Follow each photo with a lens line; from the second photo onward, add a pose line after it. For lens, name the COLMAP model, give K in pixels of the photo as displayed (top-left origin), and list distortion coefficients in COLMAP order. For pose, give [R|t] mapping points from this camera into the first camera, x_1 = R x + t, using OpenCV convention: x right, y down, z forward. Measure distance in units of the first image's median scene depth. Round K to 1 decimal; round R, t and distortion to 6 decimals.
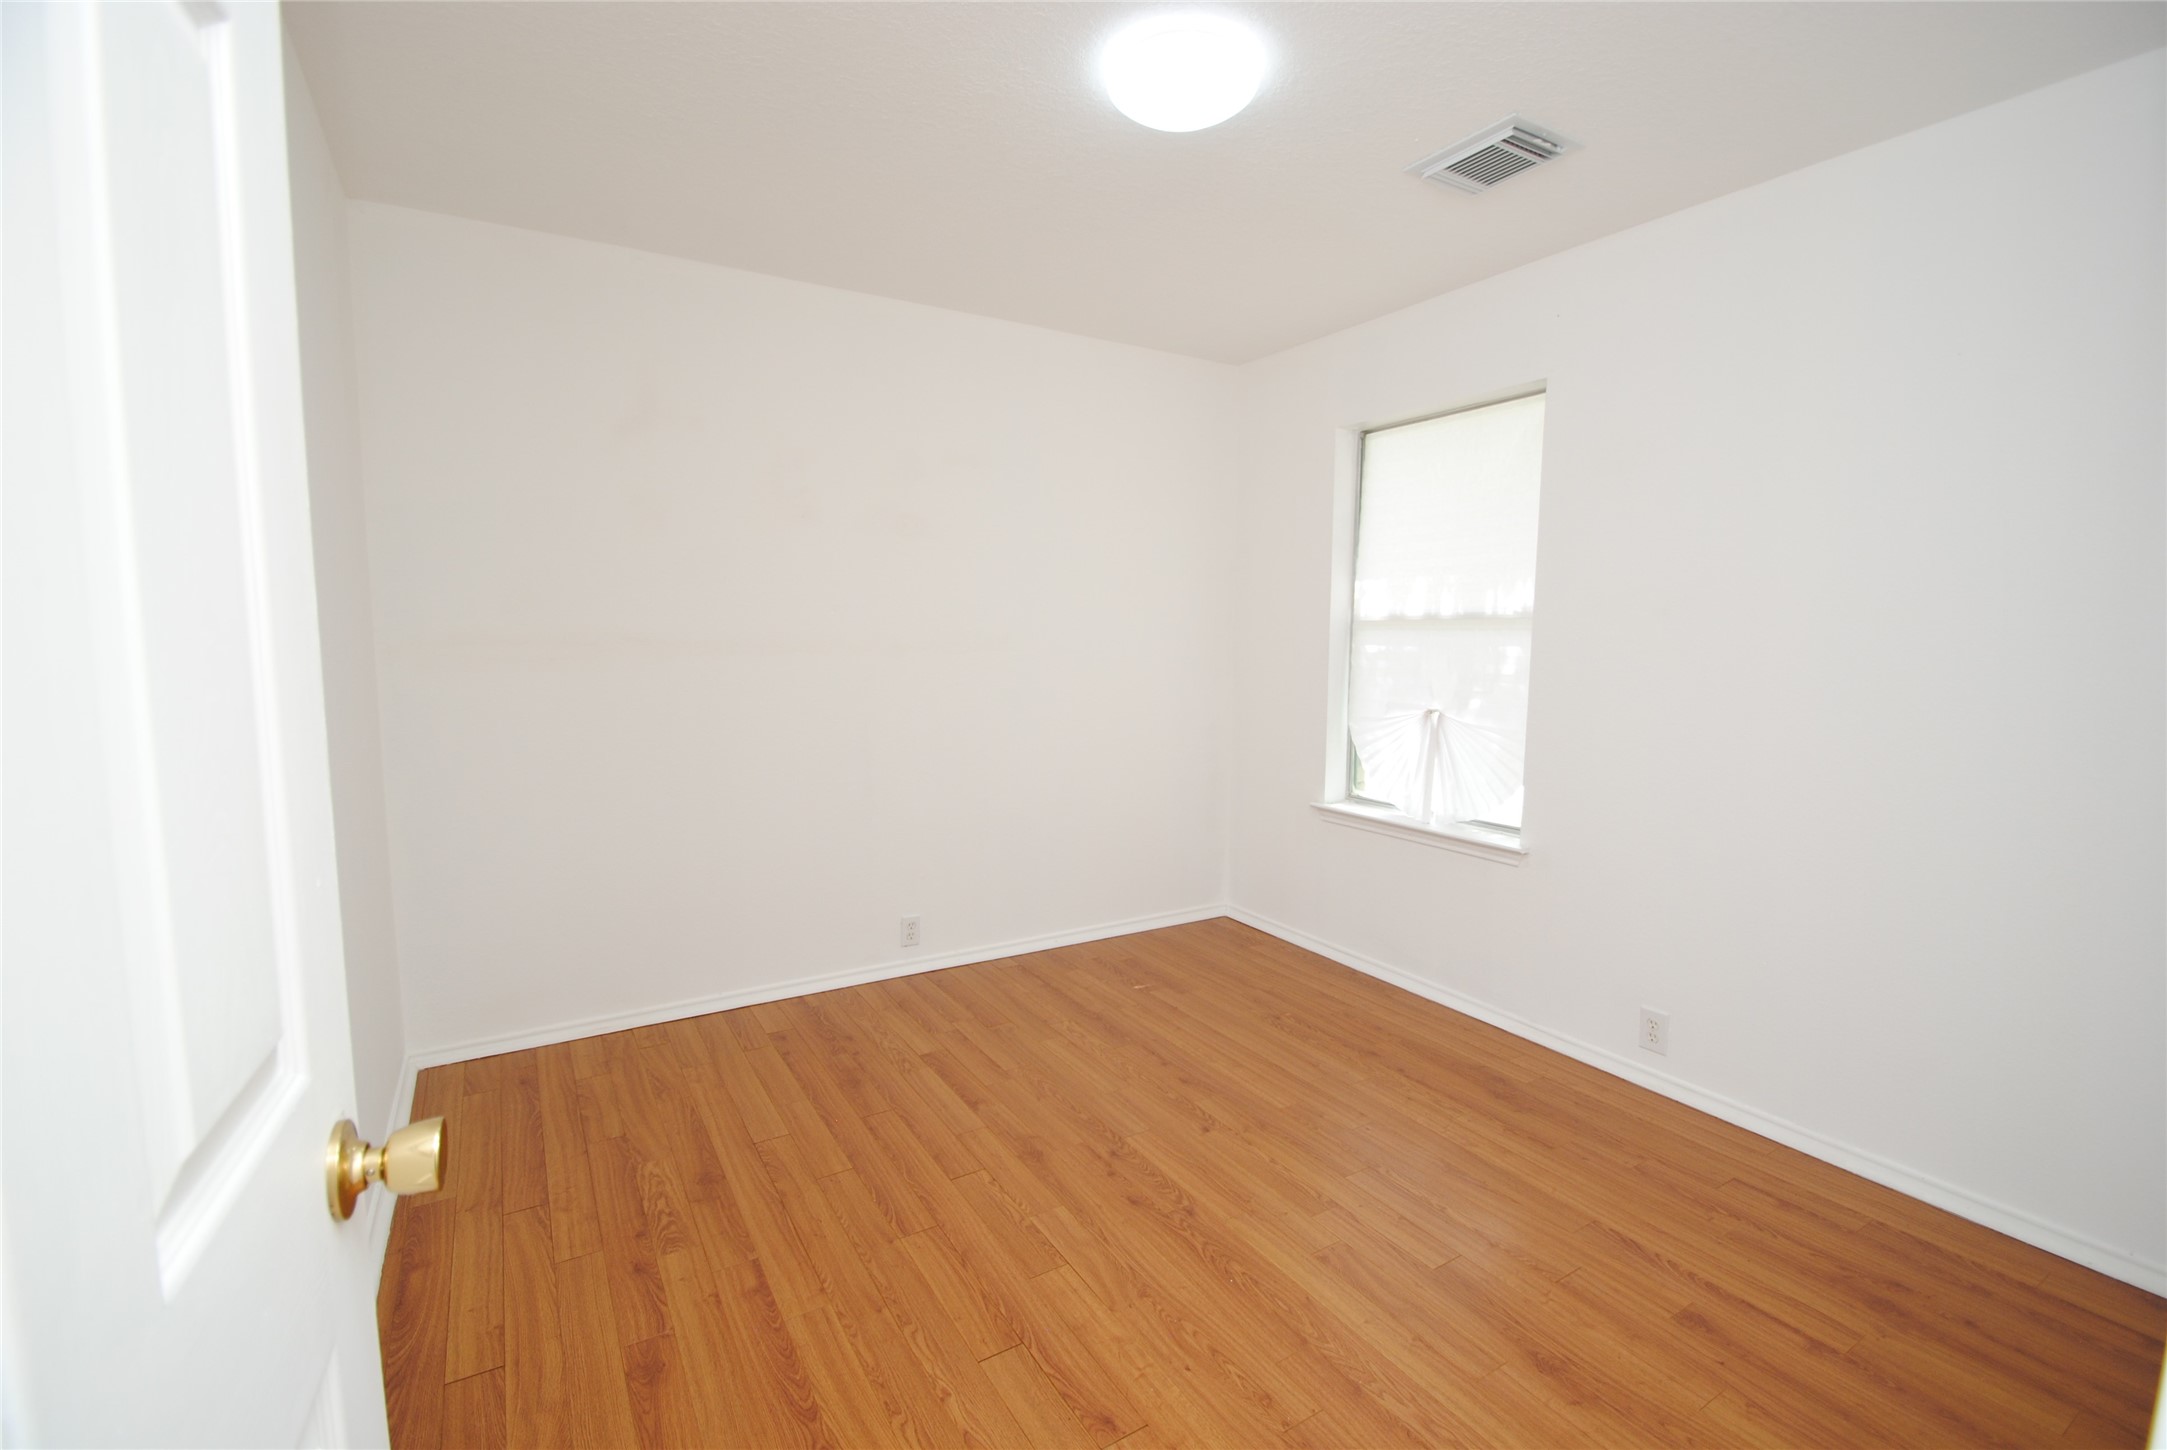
lens RADIAL K [[947.8, 0, 1097.3], [0, 947.8, 731.8], [0, 0, 1]] dist [0.012332, -0.015769]
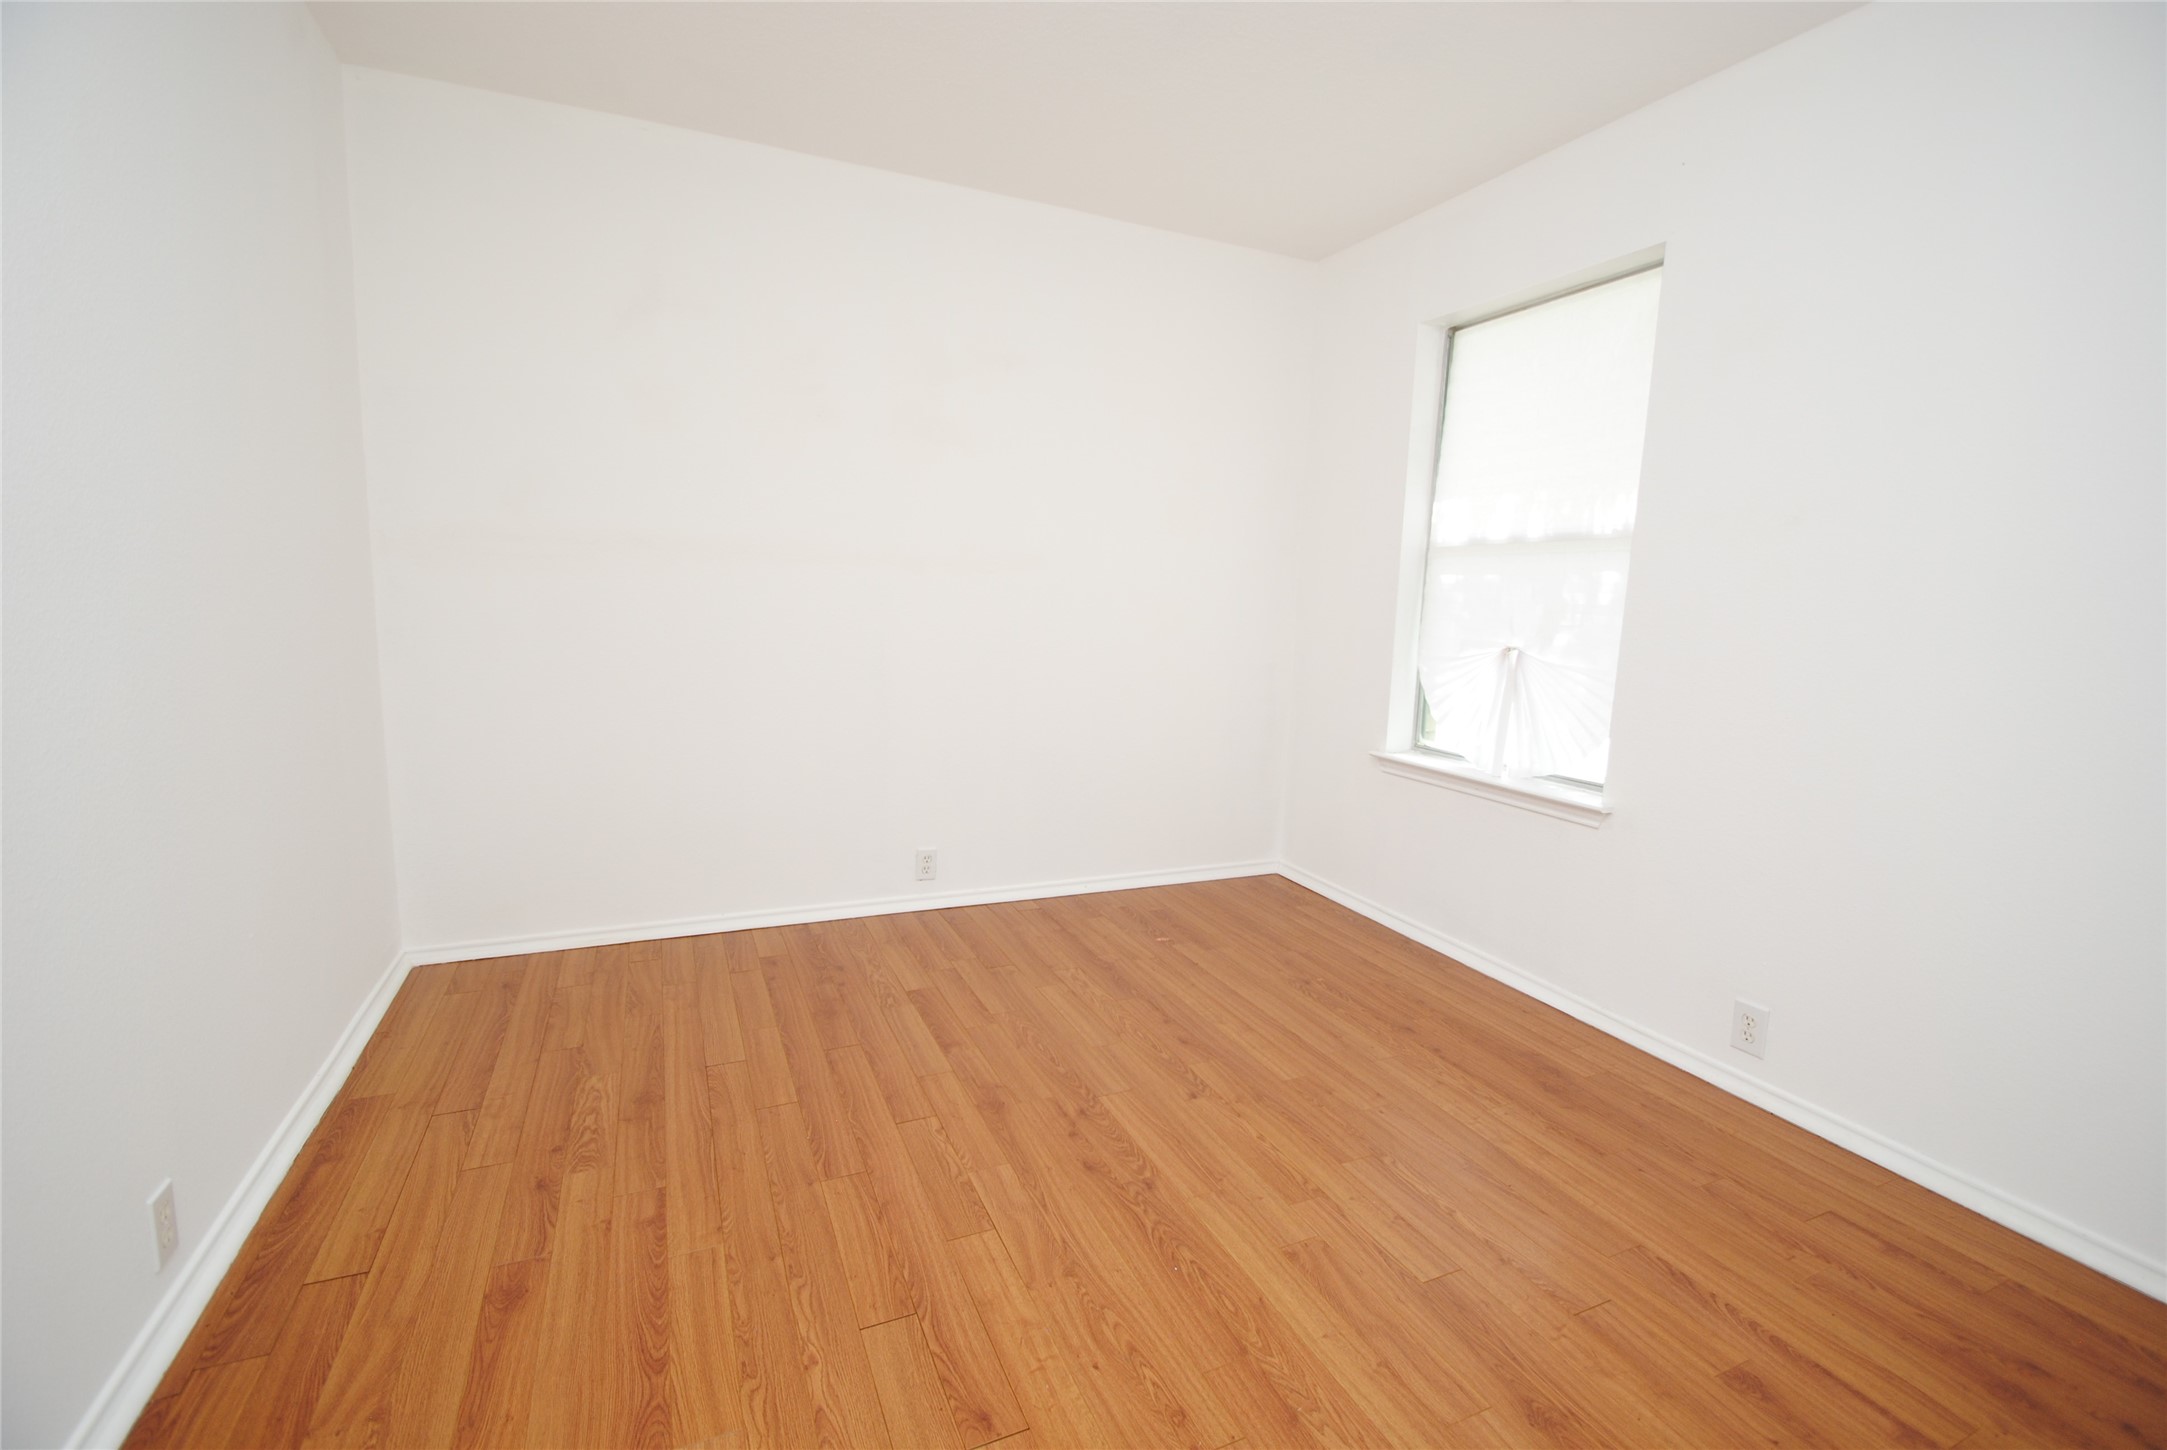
lens RADIAL K [[947.8, 0, 1097.3], [0, 947.8, 731.8], [0, 0, 1]] dist [0.012332, -0.015769]
pose [[0.991765, 0.043852, -0.120331, 0.136133], [-0.039541, 0.998496, 0.037987, 0.057768], [0.121816, -0.032916, 0.992007, 0.140788]]
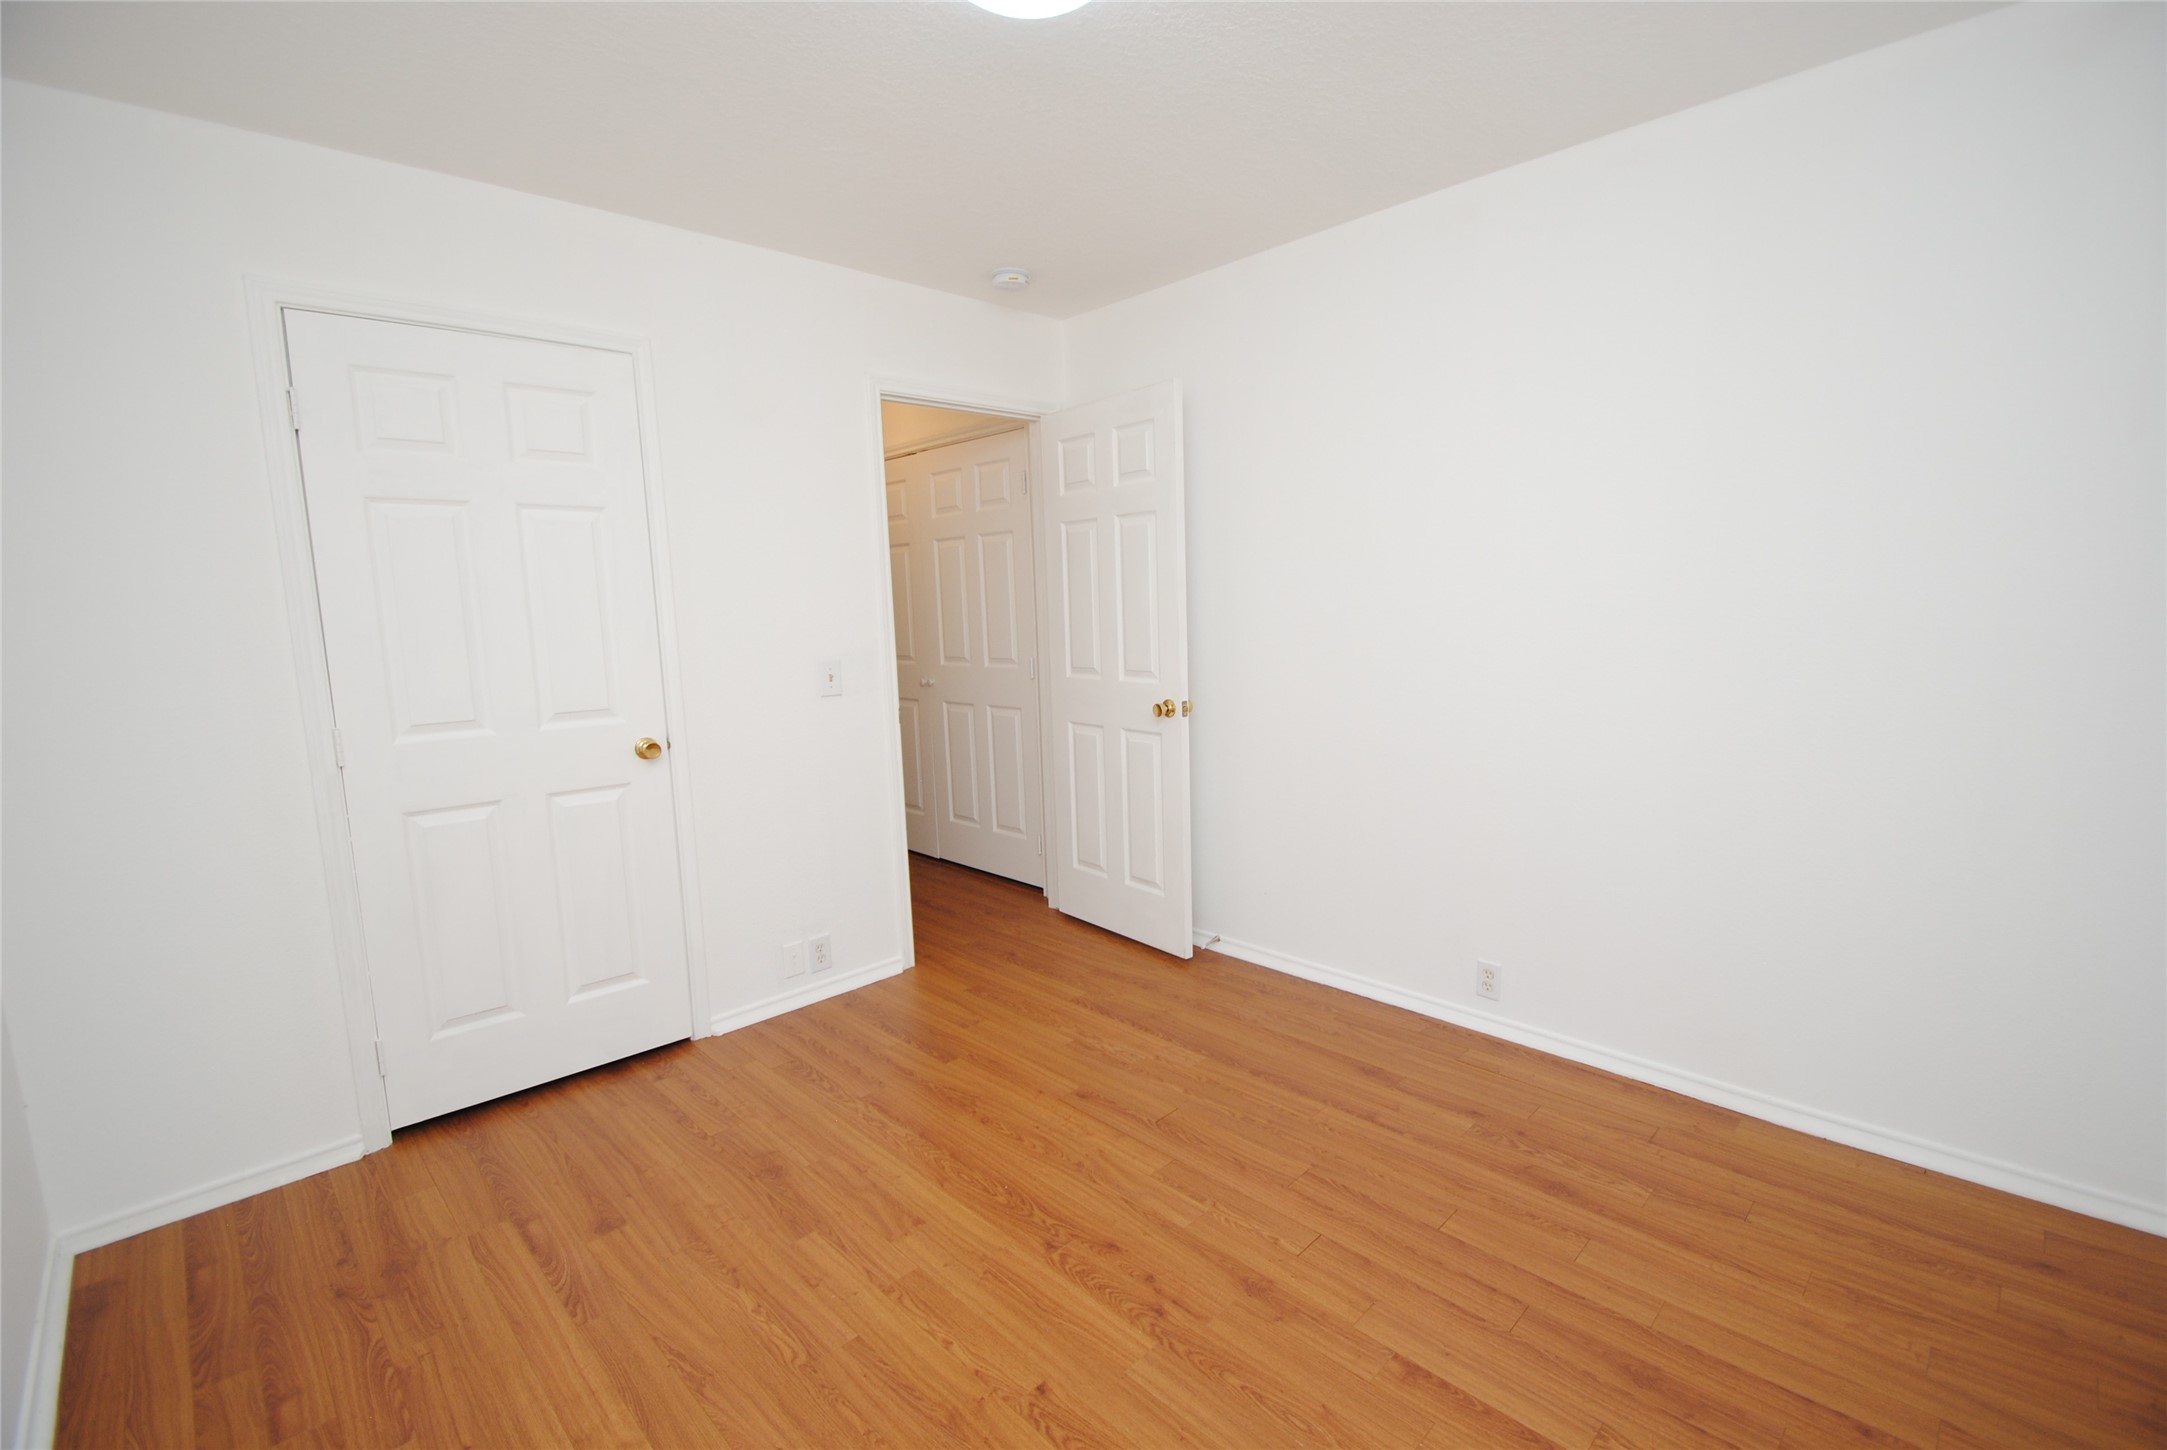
lens RADIAL K [[947.8, 0, 1097.3], [0, 947.8, 731.8], [0, 0, 1]] dist [0.012332, -0.015769]
pose [[-0.974509, 0.055026, -0.217494, 0.225354], [0.001019, 0.970530, 0.240977, -0.203986], [0.224345, 0.234613, -0.945847, 1.762030]]
